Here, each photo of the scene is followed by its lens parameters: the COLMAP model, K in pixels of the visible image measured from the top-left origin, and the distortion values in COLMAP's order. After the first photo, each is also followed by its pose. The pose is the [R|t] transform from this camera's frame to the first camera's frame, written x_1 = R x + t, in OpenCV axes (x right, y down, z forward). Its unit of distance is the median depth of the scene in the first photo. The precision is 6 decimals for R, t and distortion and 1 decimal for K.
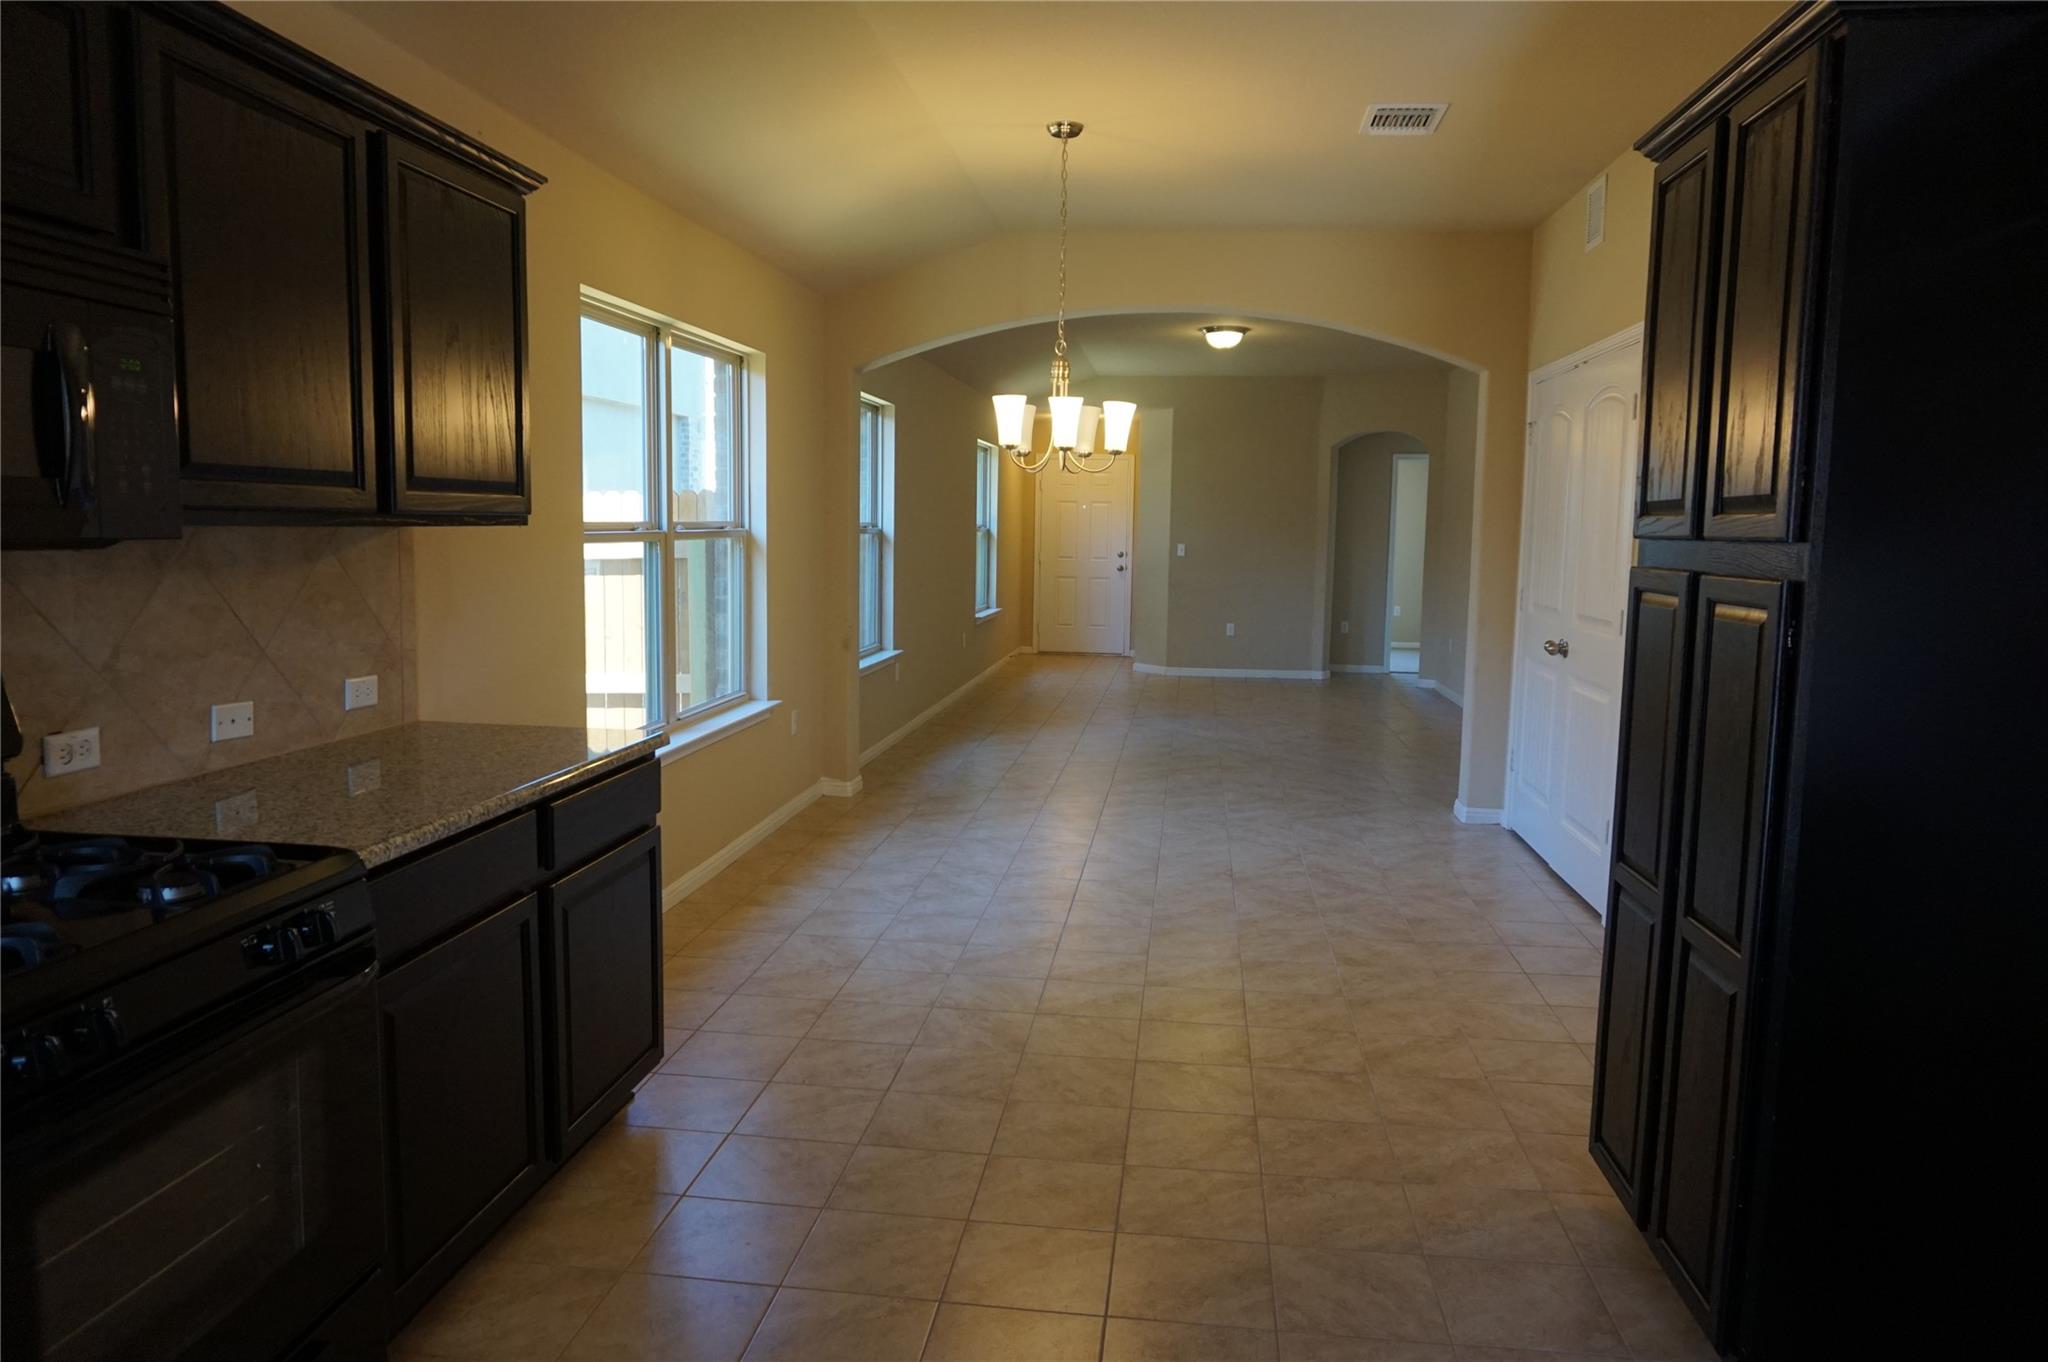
lens RADIAL K [[1380.8, 0, 1025.7], [0, 1380.8, 677.0], [0, 0, 1]] dist [-0.027203, -0.001047]
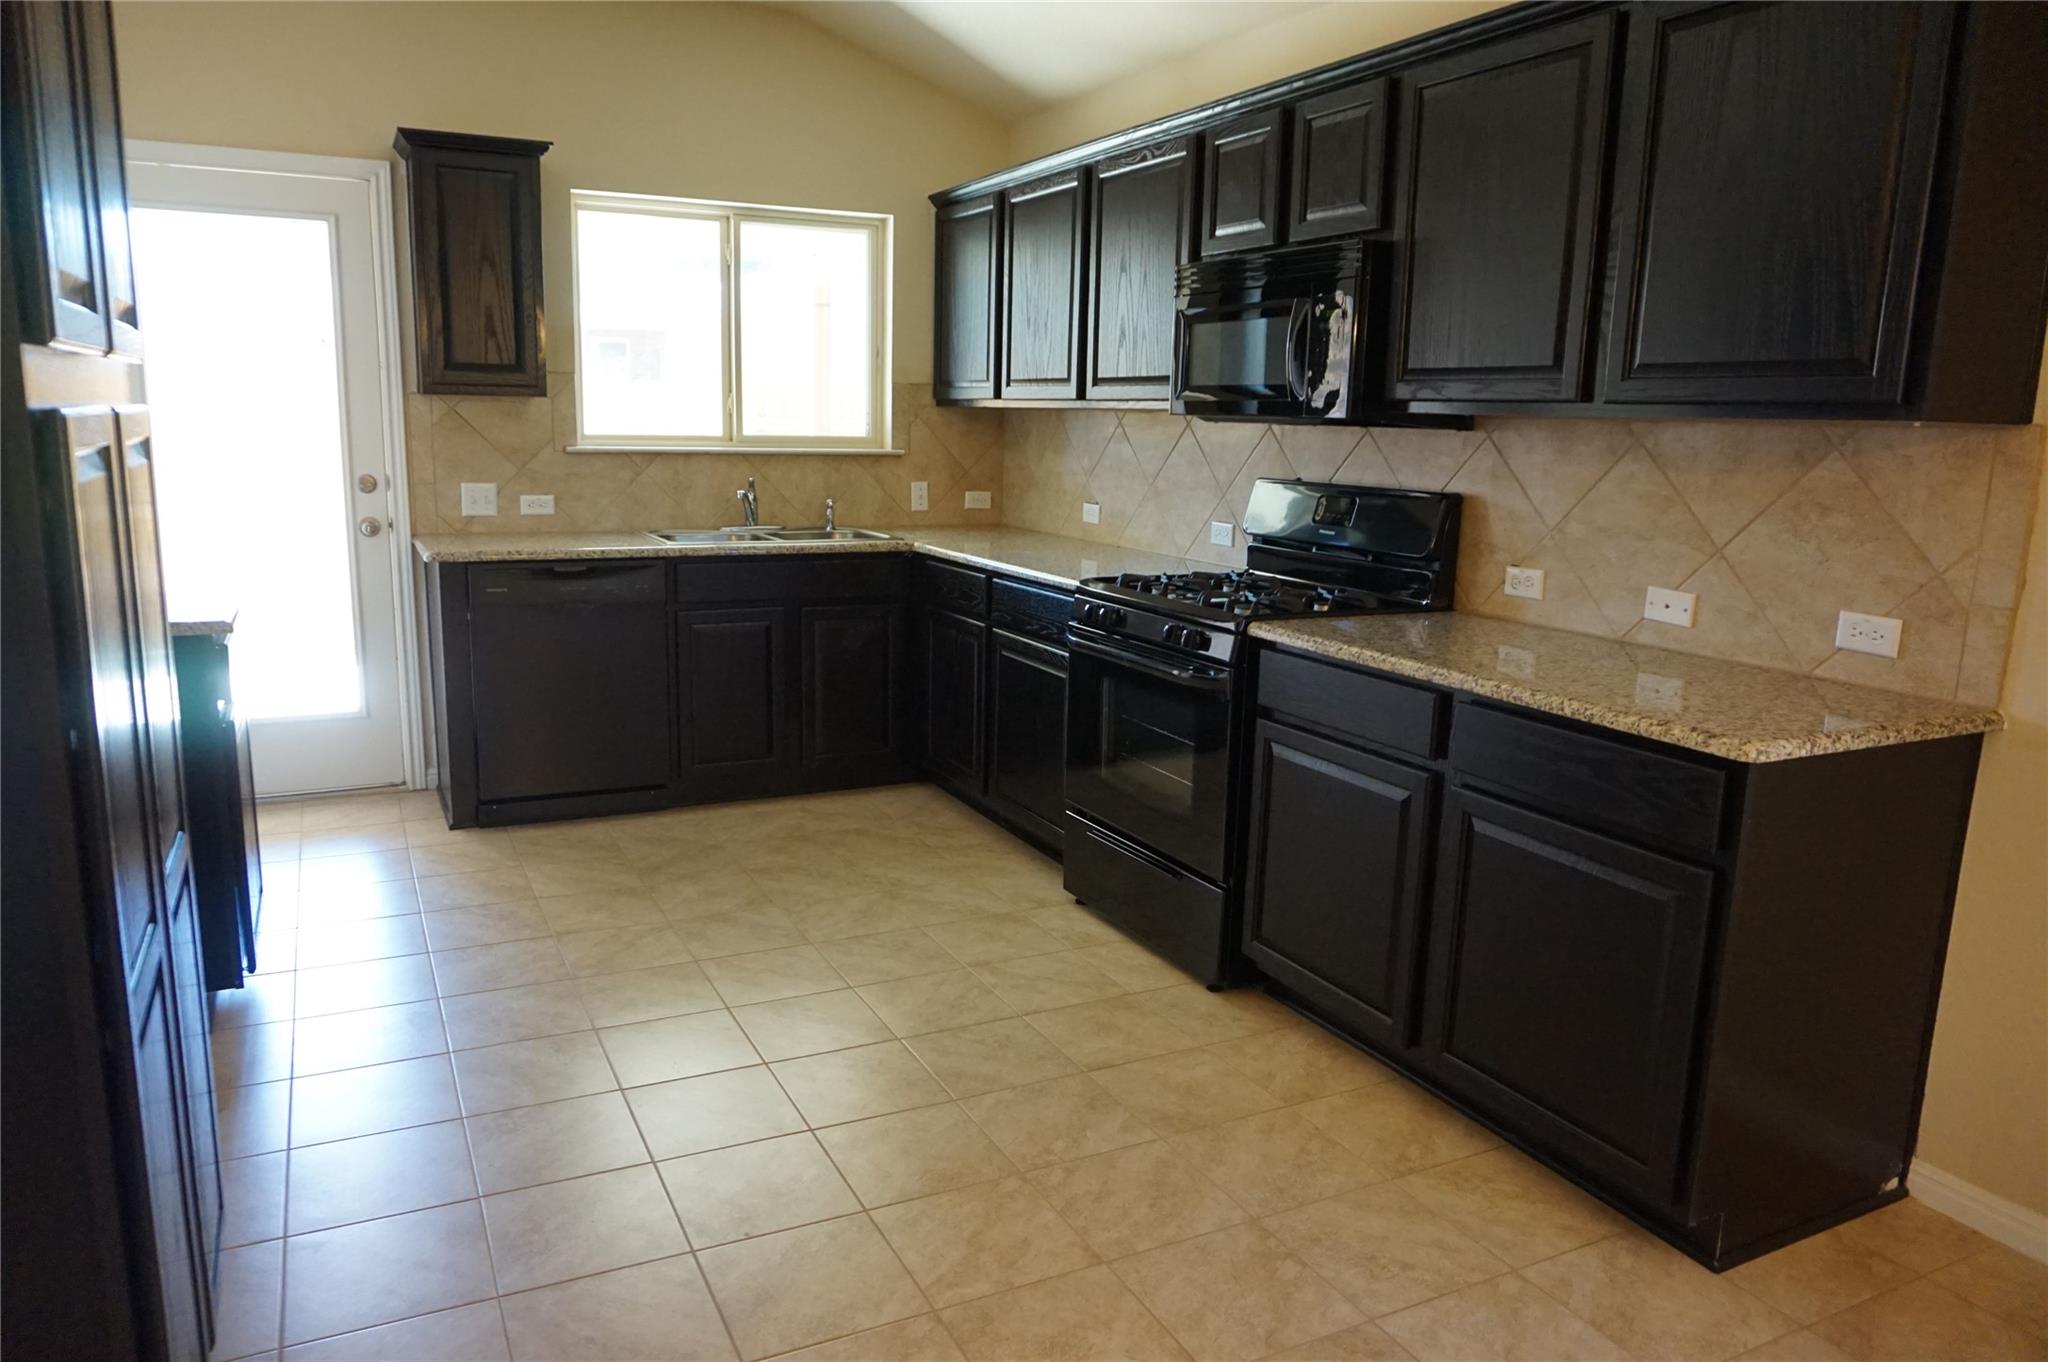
lens RADIAL K [[1380.8, 0, 1025.6], [0, 1380.8, 686.2], [0, 0, 1]] dist [-0.027203, -0.001047]
pose [[-0.826924, 0.083906, -0.556018, 0.429489], [-0.088826, 0.956899, 0.276505, -0.156974], [0.555254, 0.278038, -0.783829, 1.551385]]
